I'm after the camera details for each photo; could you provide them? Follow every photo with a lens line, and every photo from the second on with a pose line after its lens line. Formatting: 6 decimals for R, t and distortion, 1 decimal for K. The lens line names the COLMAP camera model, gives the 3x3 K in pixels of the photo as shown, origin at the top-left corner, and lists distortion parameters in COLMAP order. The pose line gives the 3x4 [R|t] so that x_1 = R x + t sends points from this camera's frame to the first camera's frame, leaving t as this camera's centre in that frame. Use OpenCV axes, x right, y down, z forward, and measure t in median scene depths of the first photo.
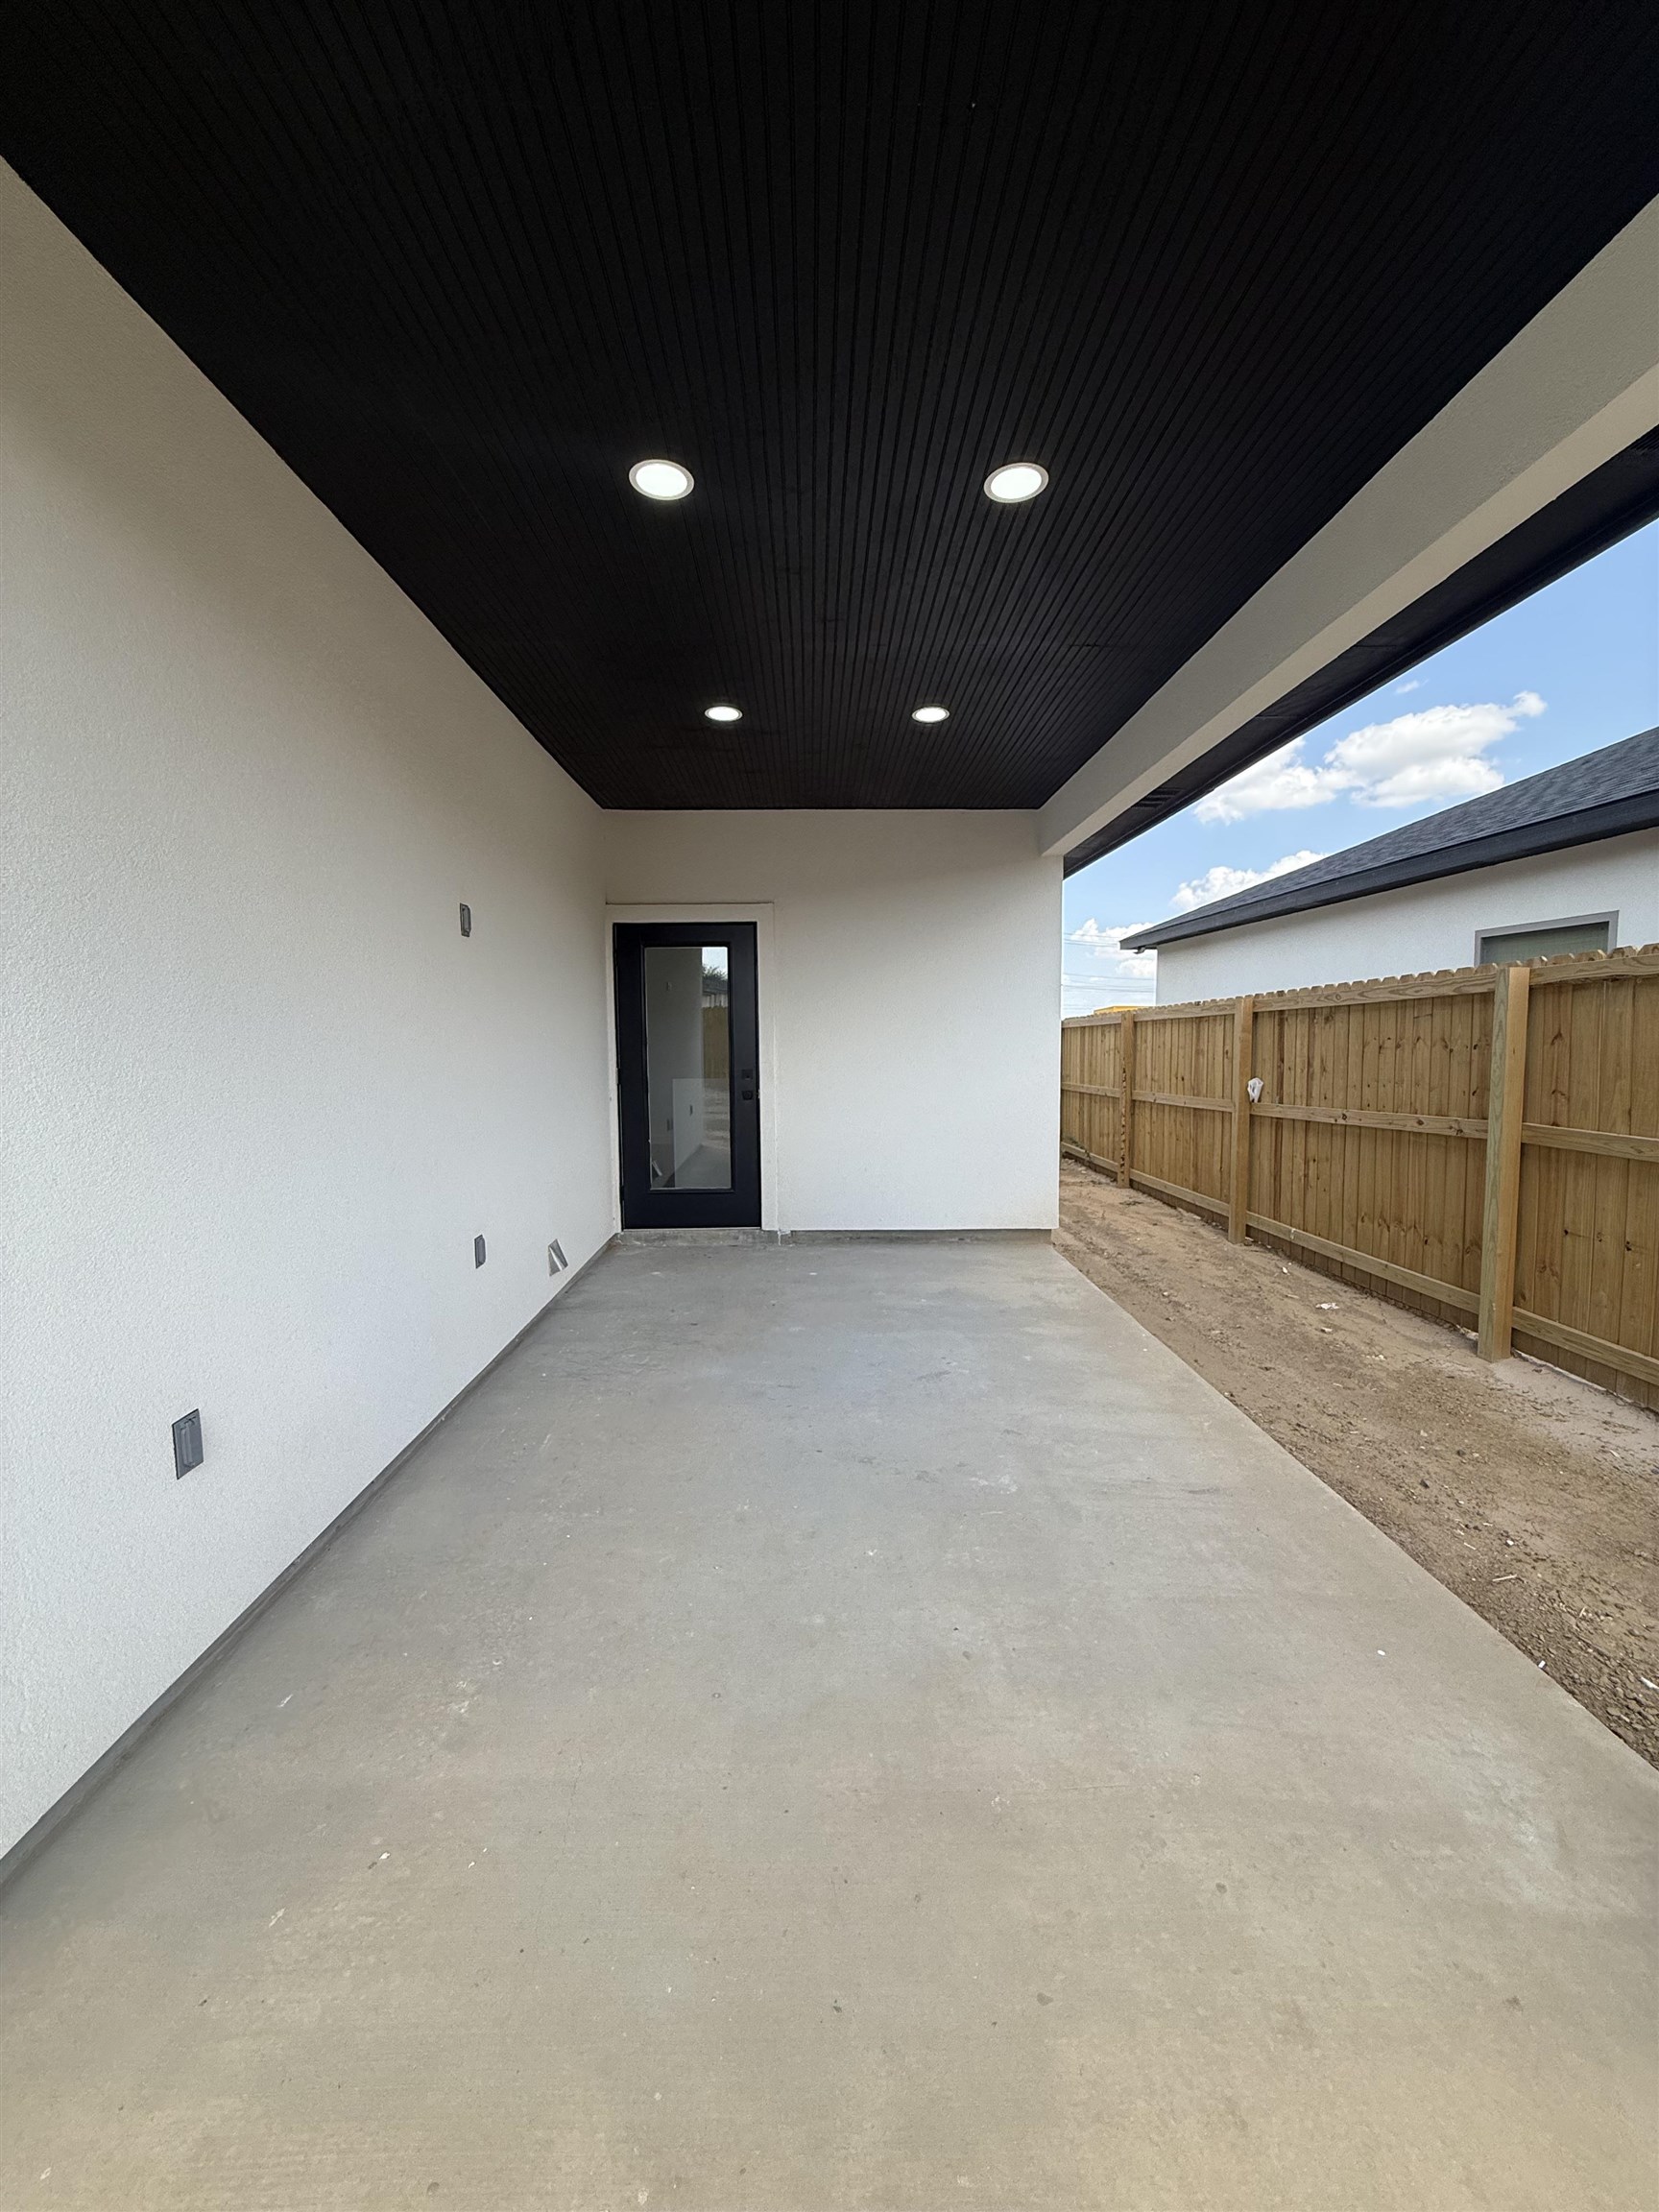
lens RADIAL K [[881.8, 0, 831.6], [0, 881.8, 1103.3], [0, 0, 1]] dist [0.000712, 0.000596]
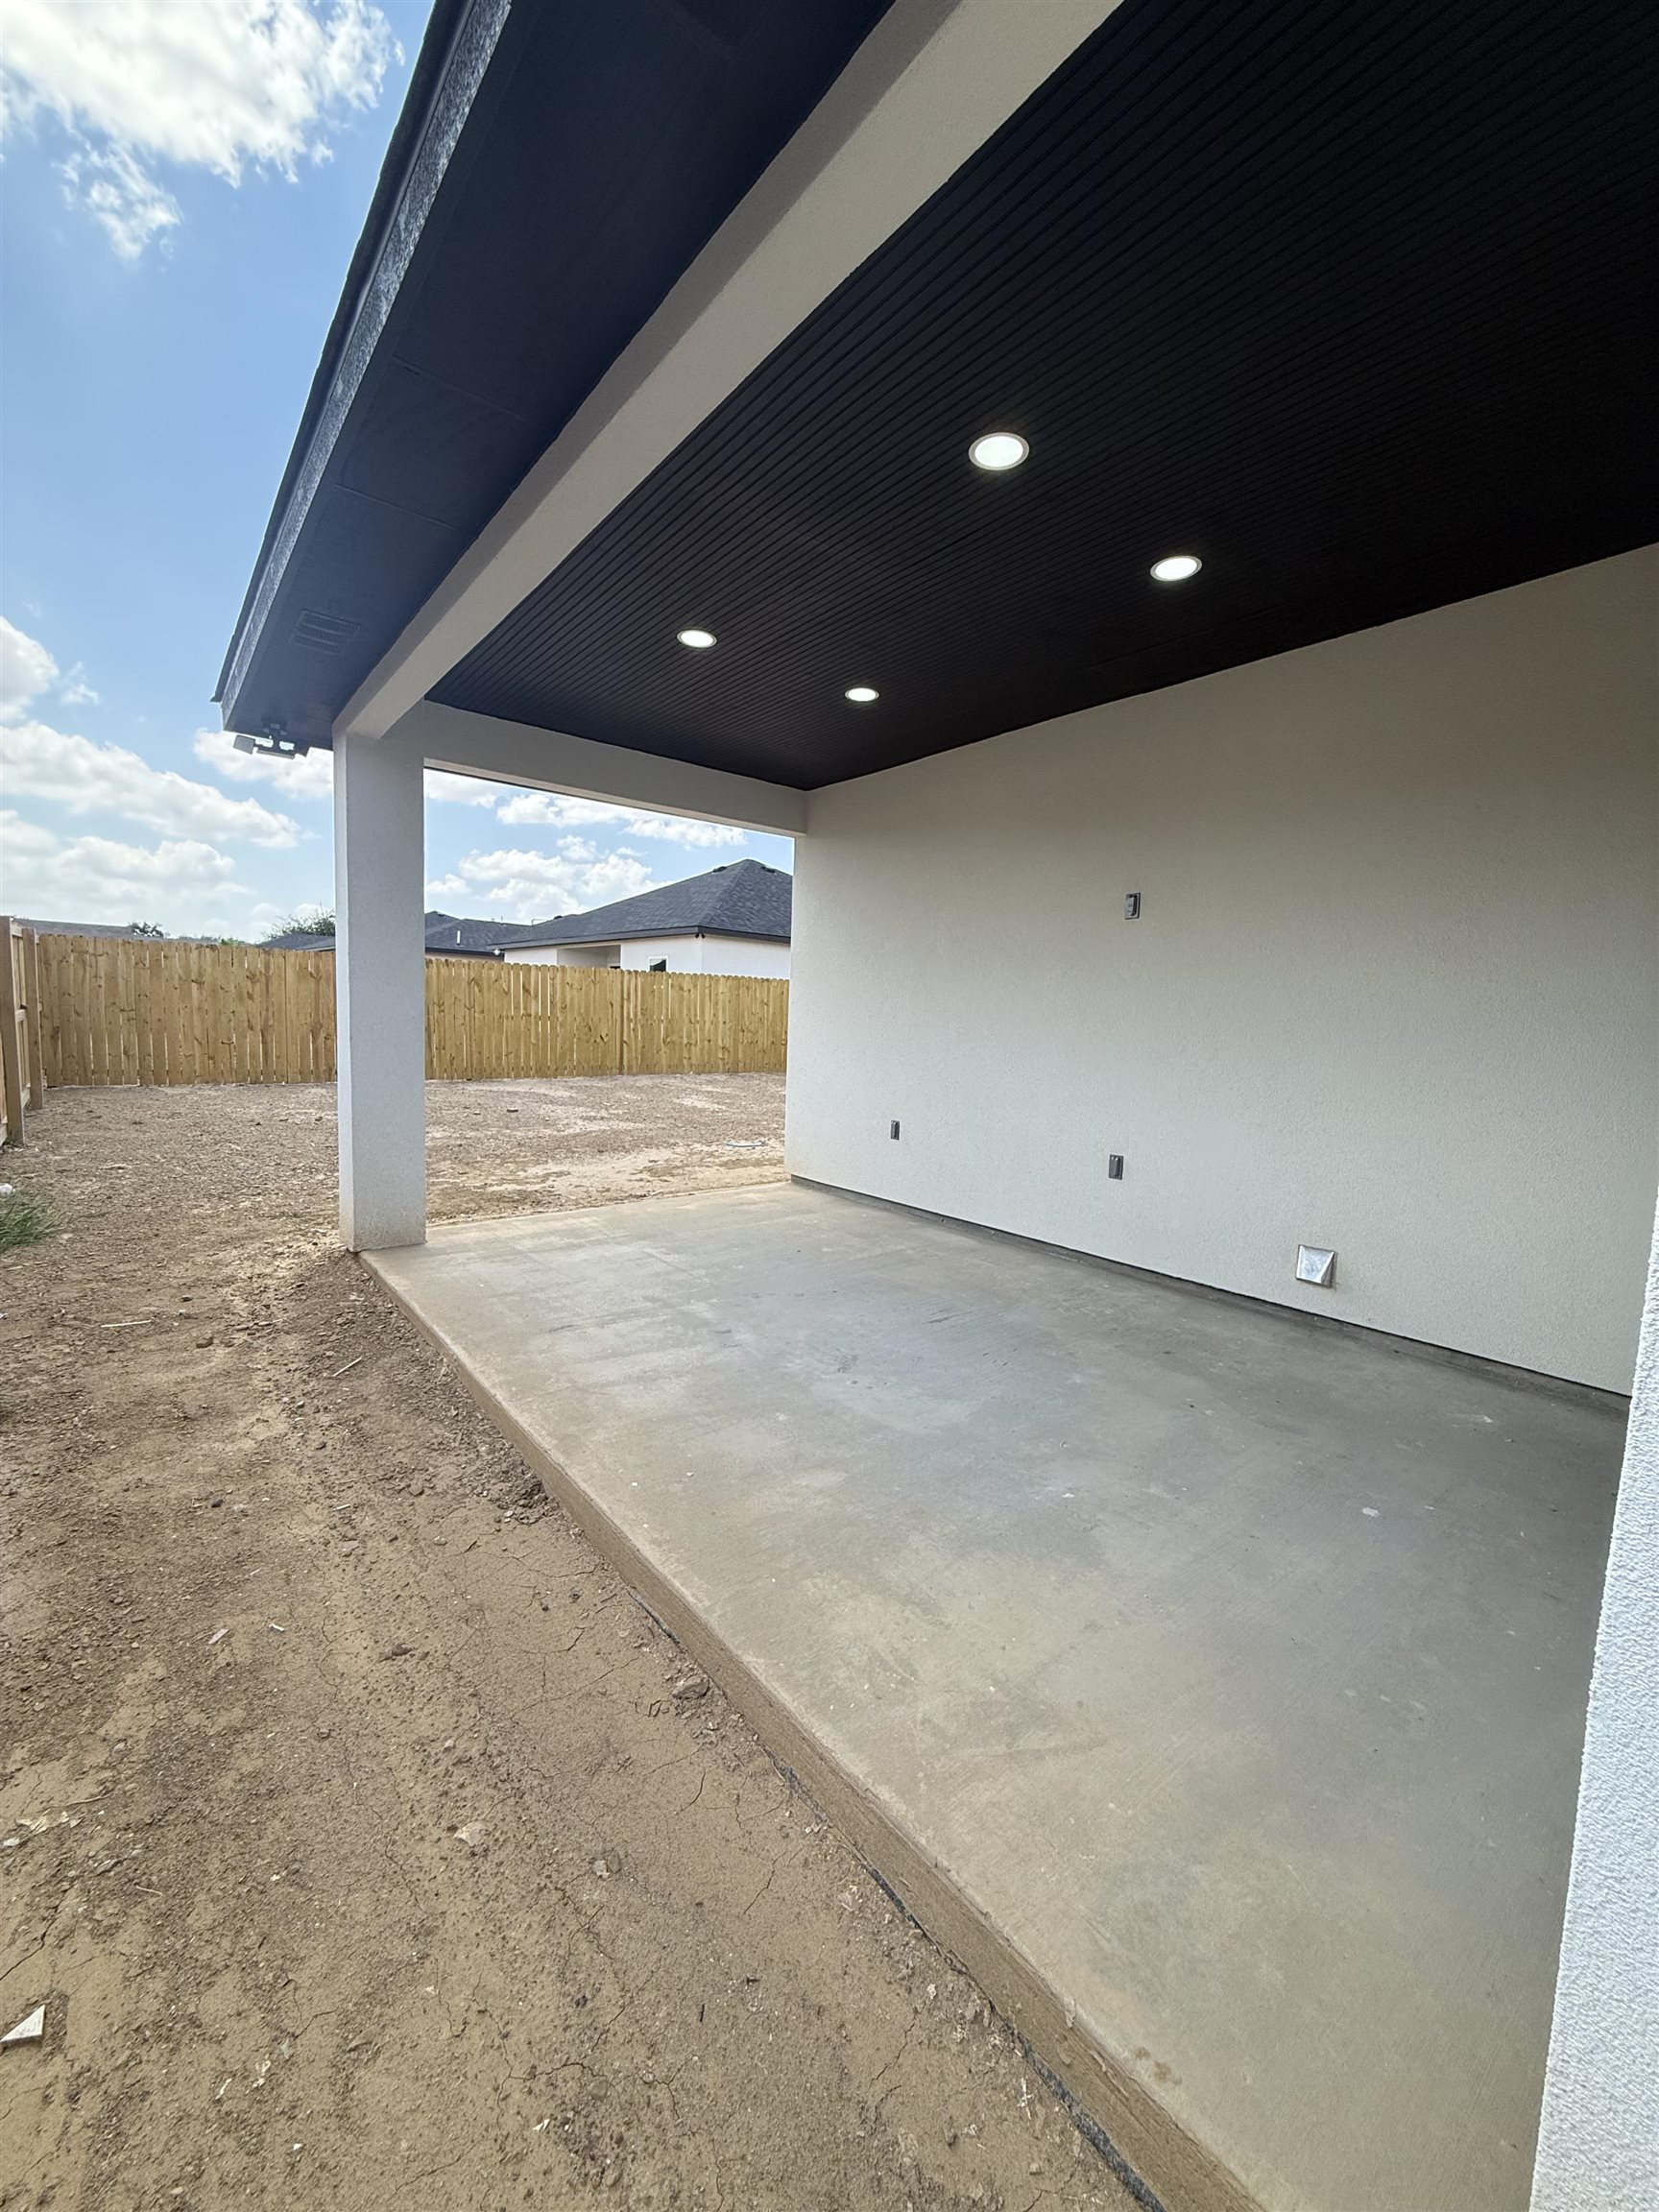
lens RADIAL K [[881.8, 0, 831.6], [0, 881.8, 1103.3], [0, 0, 1]] dist [0.000712, 0.000596]
pose [[-0.794598, 0.038796, -0.605896, 0.693686], [-0.073152, 0.984568, 0.158978, -0.093852], [0.602713, 0.170647, -0.779497, 1.732662]]
